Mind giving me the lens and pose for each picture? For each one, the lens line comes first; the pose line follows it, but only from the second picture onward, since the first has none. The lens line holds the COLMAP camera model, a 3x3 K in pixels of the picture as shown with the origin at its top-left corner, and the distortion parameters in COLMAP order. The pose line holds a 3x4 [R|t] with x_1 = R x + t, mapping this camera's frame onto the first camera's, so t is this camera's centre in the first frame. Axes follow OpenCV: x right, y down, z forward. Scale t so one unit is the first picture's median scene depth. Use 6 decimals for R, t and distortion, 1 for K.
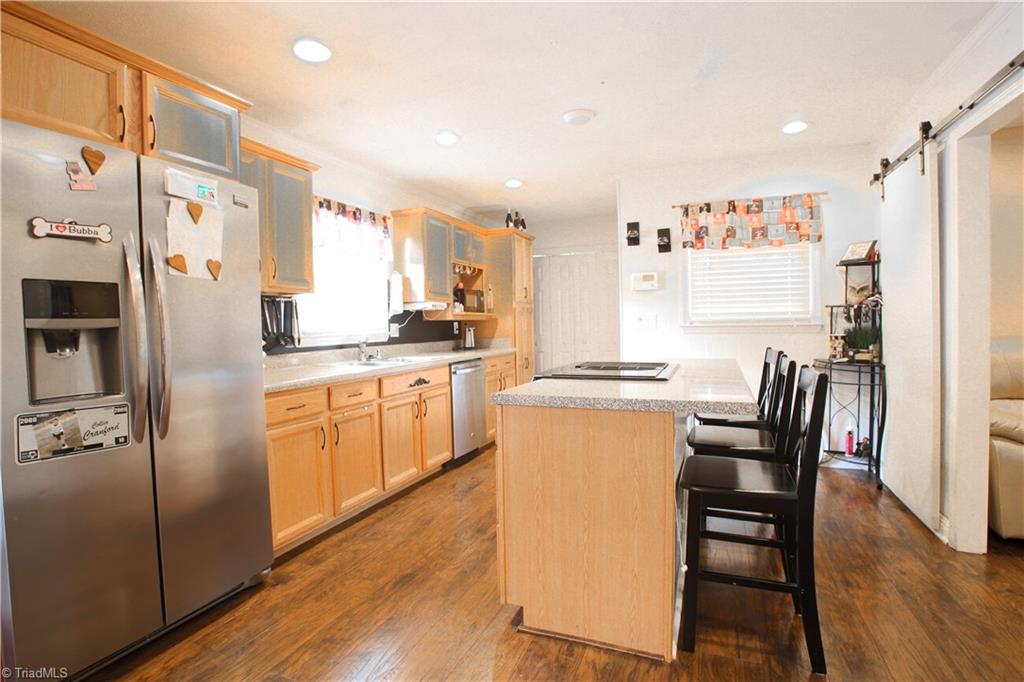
lens RADIAL K [[506.1, 0, 520.7], [0, 506.1, 340.0], [0, 0, 1]] dist [-0.029970, 0.001604]
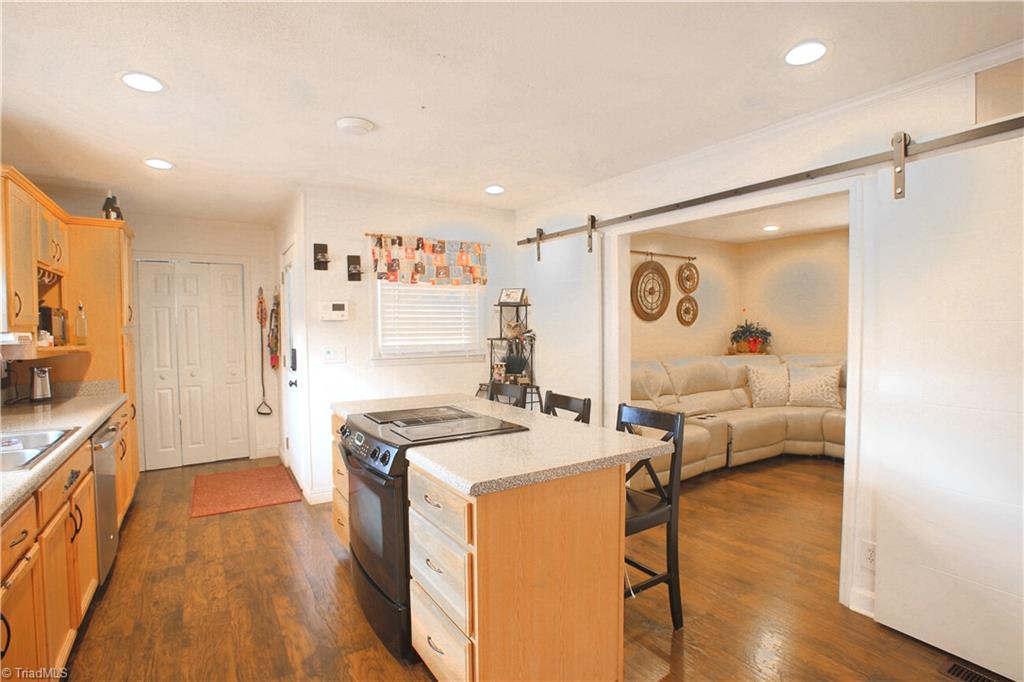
lens RADIAL K [[506.1, 0, 516.7], [0, 506.1, 341.2], [0, 0, 1]] dist [-0.029970, 0.001604]
pose [[0.599934, -0.011243, 0.799971, -0.306233], [0.023733, 0.999711, -0.003749, -0.054294], [-0.799698, 0.021235, 0.600027, 0.213269]]
